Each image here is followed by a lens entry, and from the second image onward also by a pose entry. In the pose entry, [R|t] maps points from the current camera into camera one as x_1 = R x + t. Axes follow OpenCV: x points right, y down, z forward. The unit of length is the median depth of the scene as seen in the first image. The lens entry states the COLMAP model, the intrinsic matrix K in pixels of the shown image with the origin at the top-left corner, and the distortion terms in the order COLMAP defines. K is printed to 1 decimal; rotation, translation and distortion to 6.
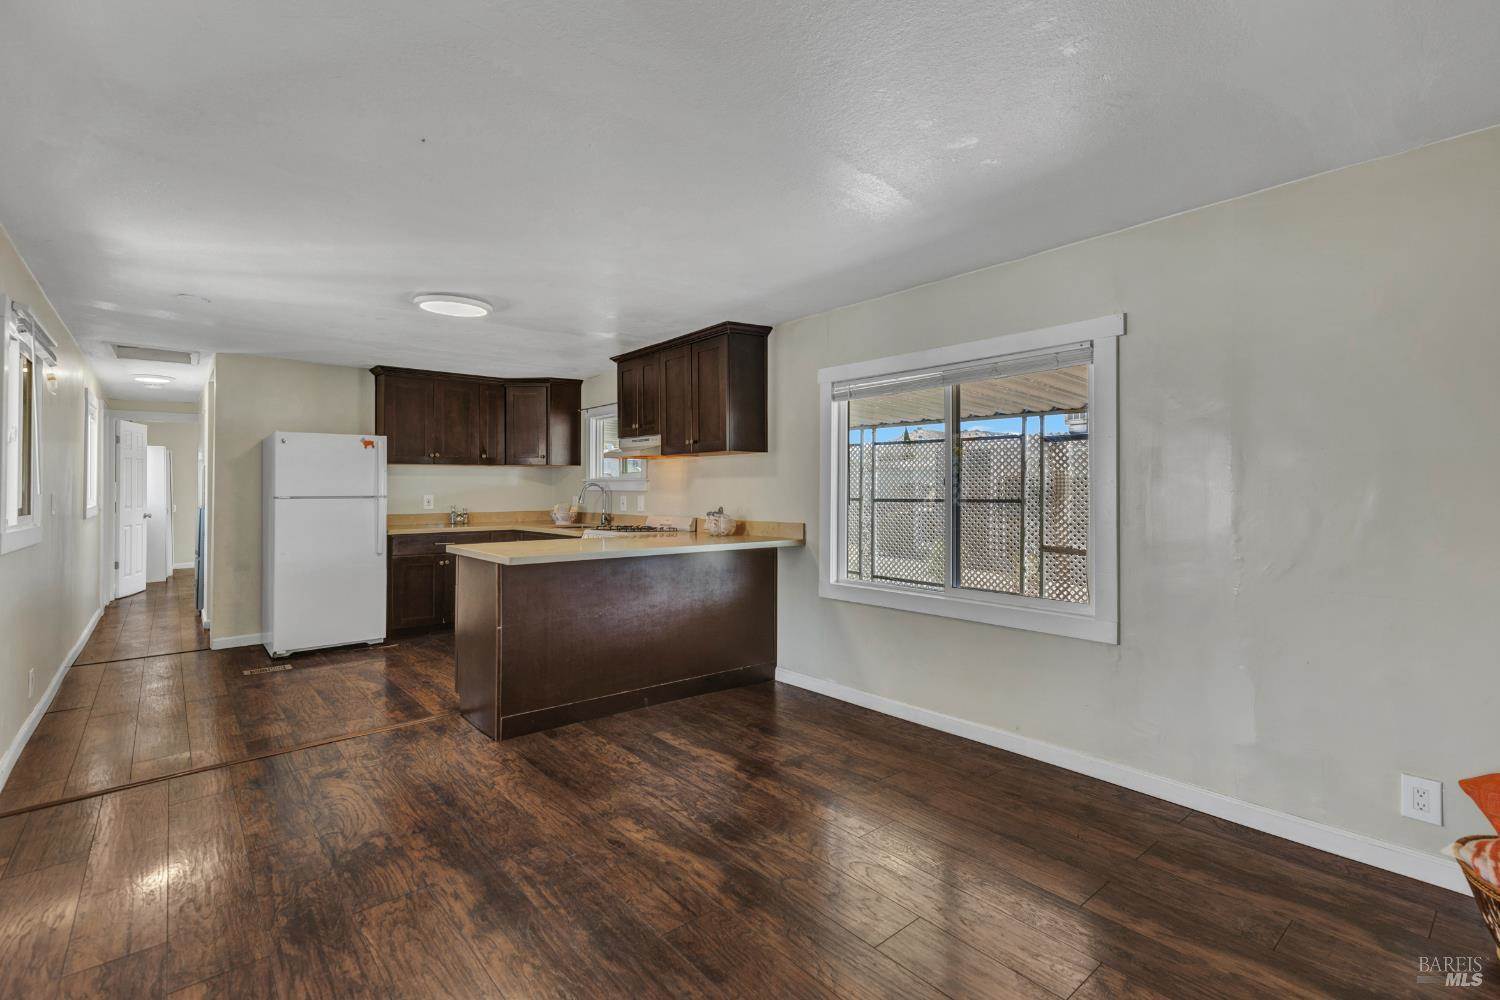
lens RADIAL K [[685.4, 0, 744.1], [0, 685.4, 484.7], [0, 0, 1]] dist [0.001842, 0.000025]
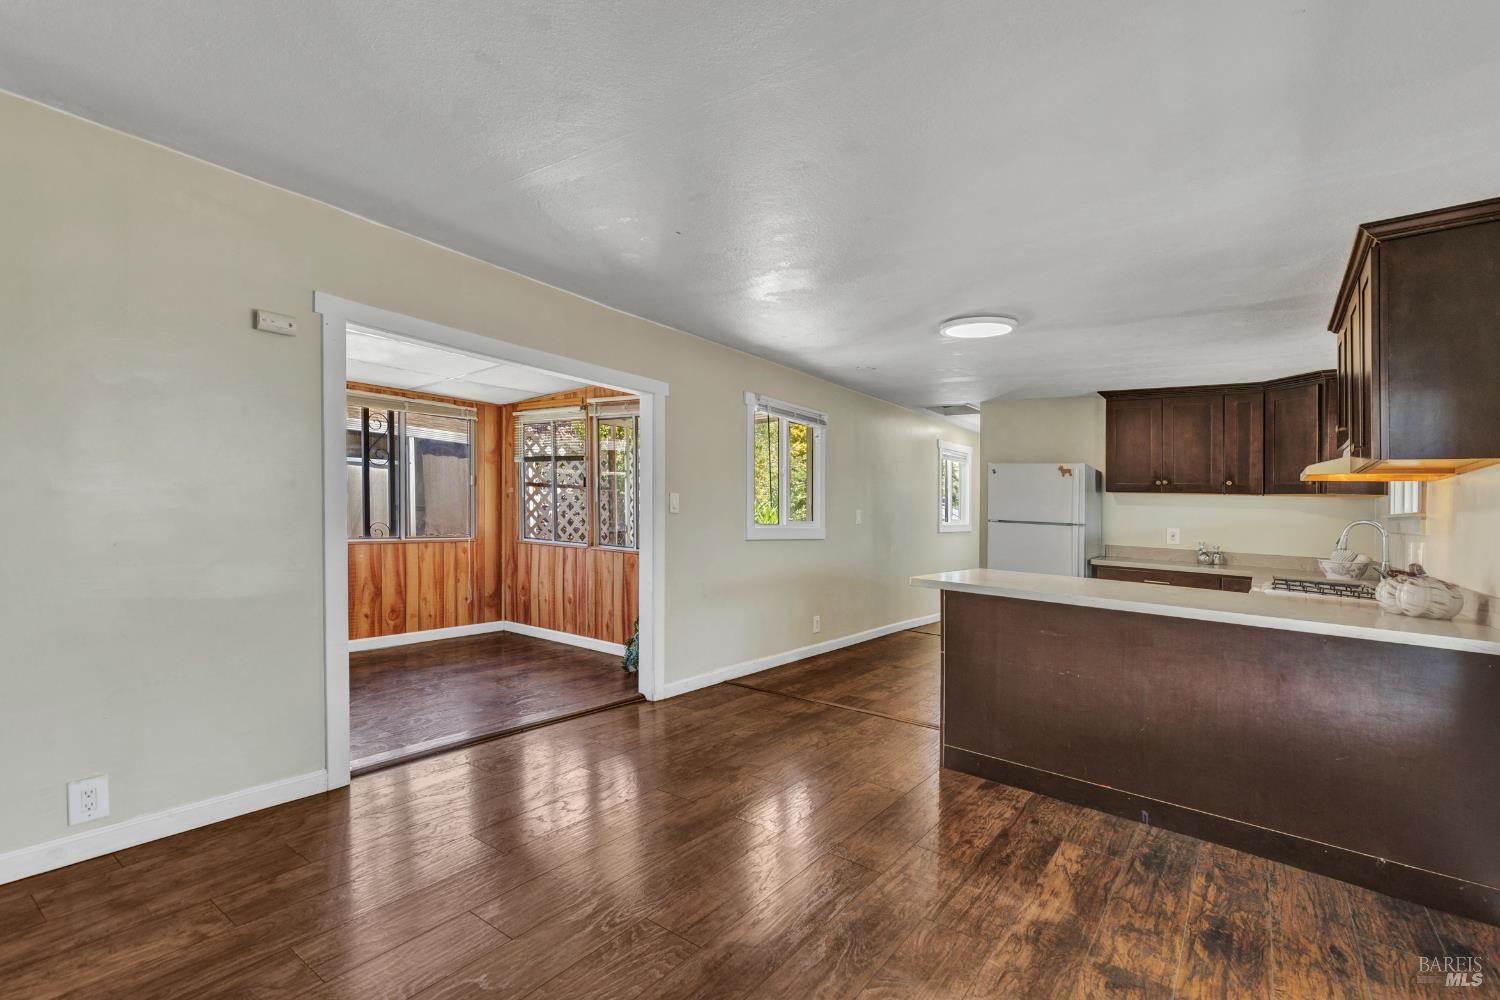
lens RADIAL K [[670.0, 0, 756.4], [0, 670.0, 545.8], [0, 0, 1]] dist [0.001661, -0.000014]
pose [[0.251871, 0.074253, -0.964908, 0.439008], [-0.034719, 0.997104, 0.067668, -0.002744], [0.967138, 0.016457, 0.253719, 0.437455]]
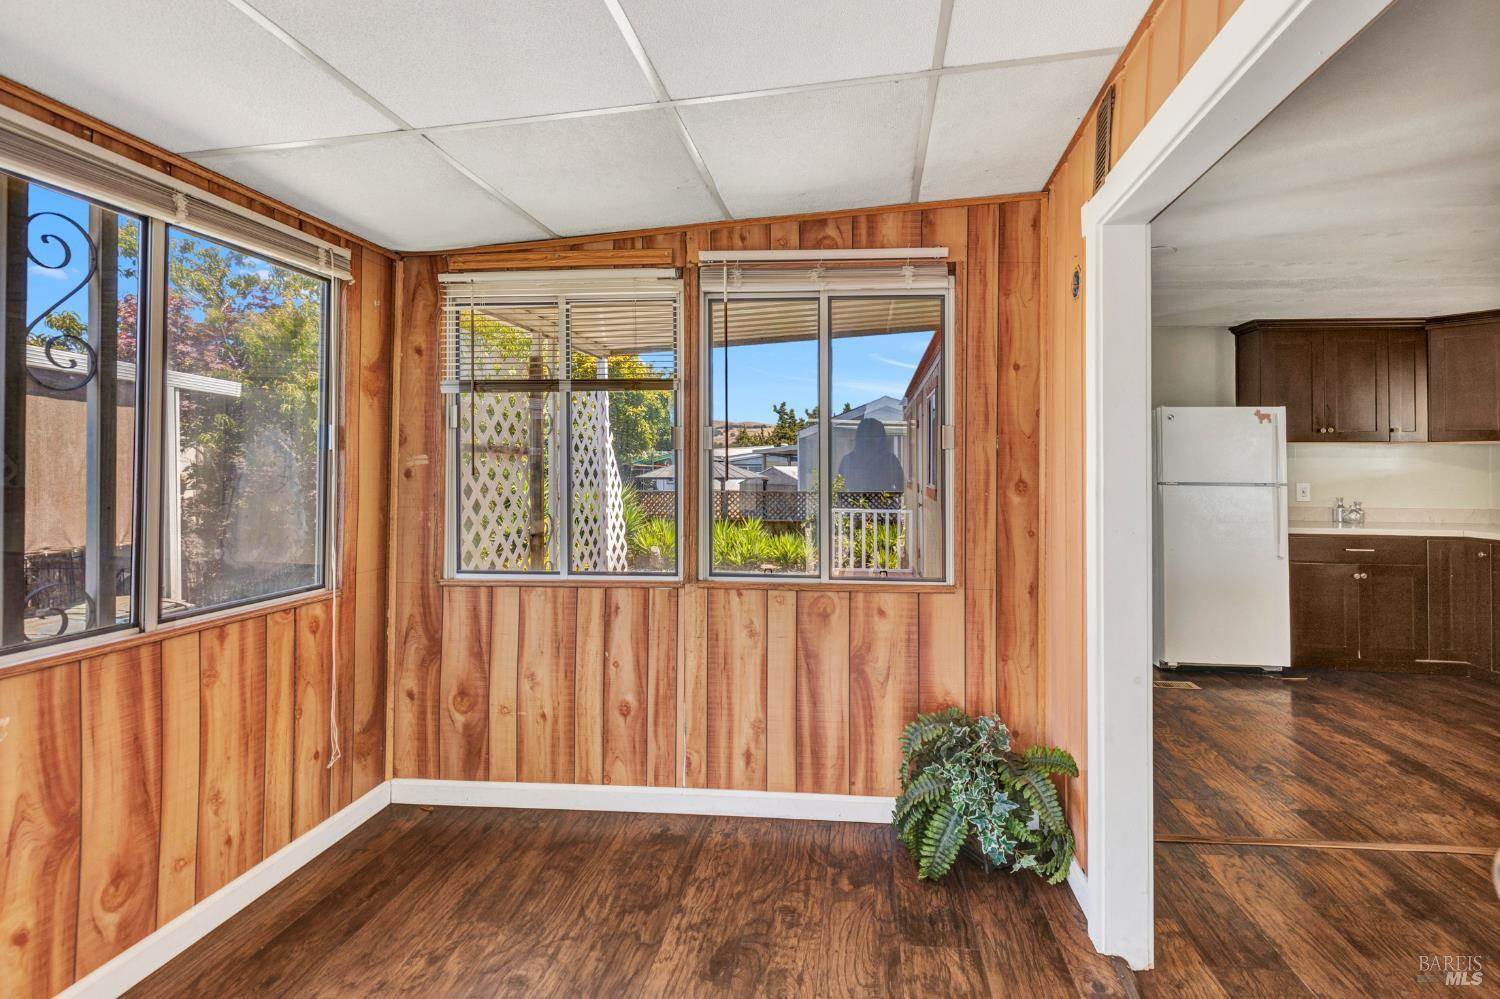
lens RADIAL K [[710.6, 0, 778.4], [0, 710.6, 465.5], [0, 0, 1]] dist [0.002726, -0.000813]
pose [[0.700193, 0.002783, -0.713948, -0.508071], [-0.003978, 0.999992, -0.000003, -0.003030], [0.713942, 0.002842, 0.700199, 0.035993]]
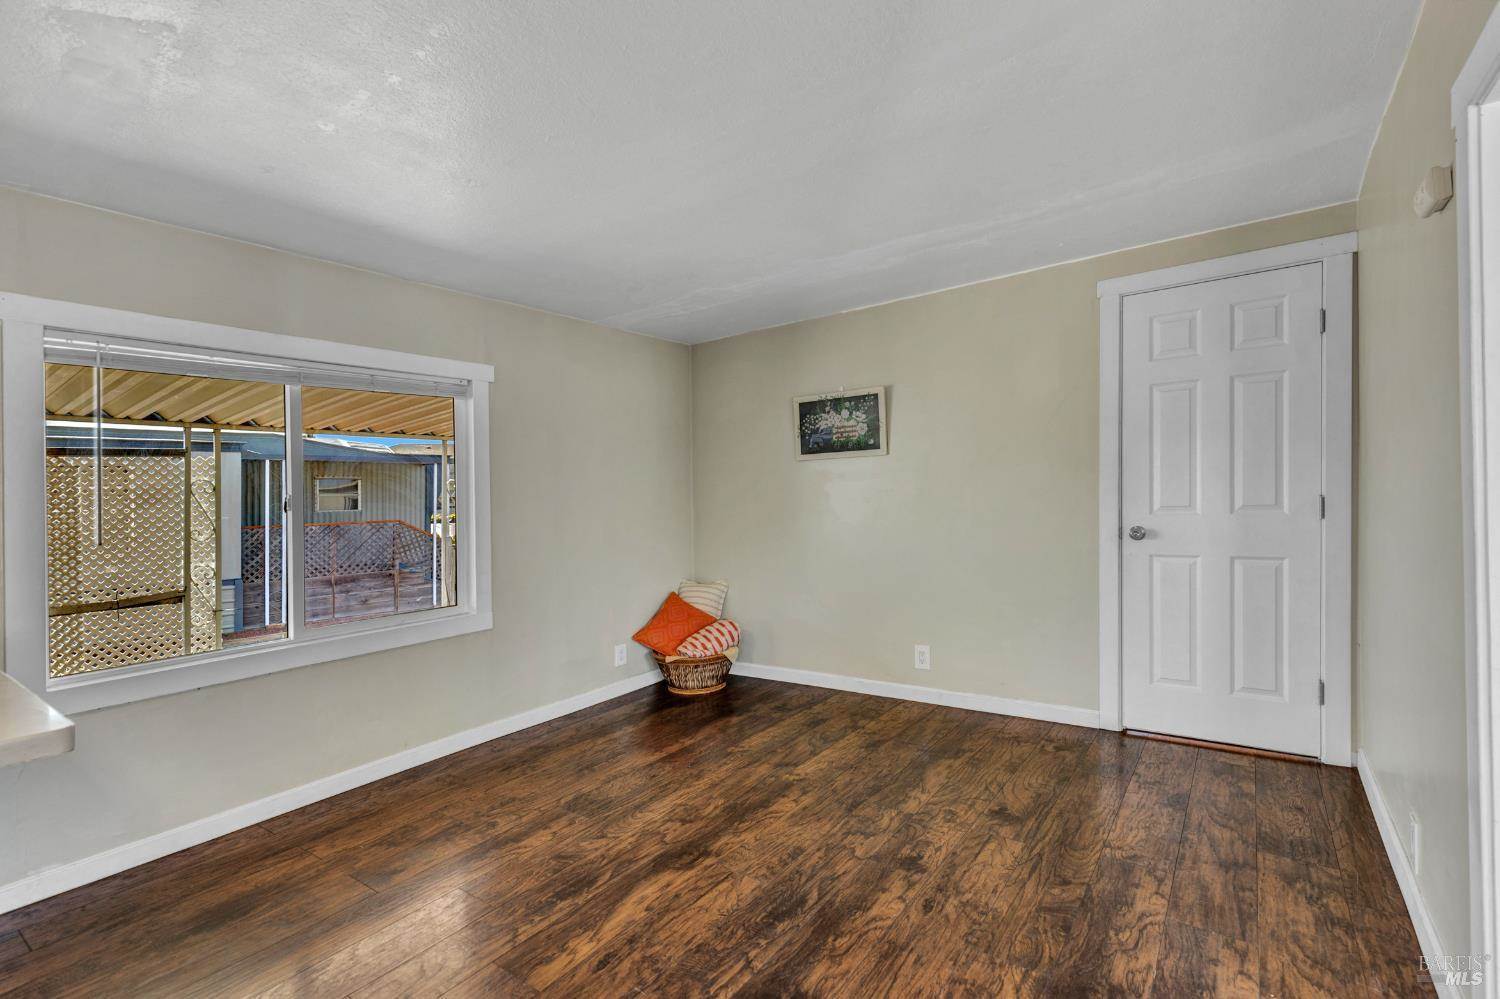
lens RADIAL K [[664.4, 0, 778.2], [0, 664.4, 515.4], [0, 0, 1]] dist [0.003406, 0.000177]
pose [[-0.252817, -0.016373, 0.967376, -0.597774], [0.033640, 0.999104, 0.025701, 0.010398], [-0.966929, 0.039040, -0.252039, 0.625598]]
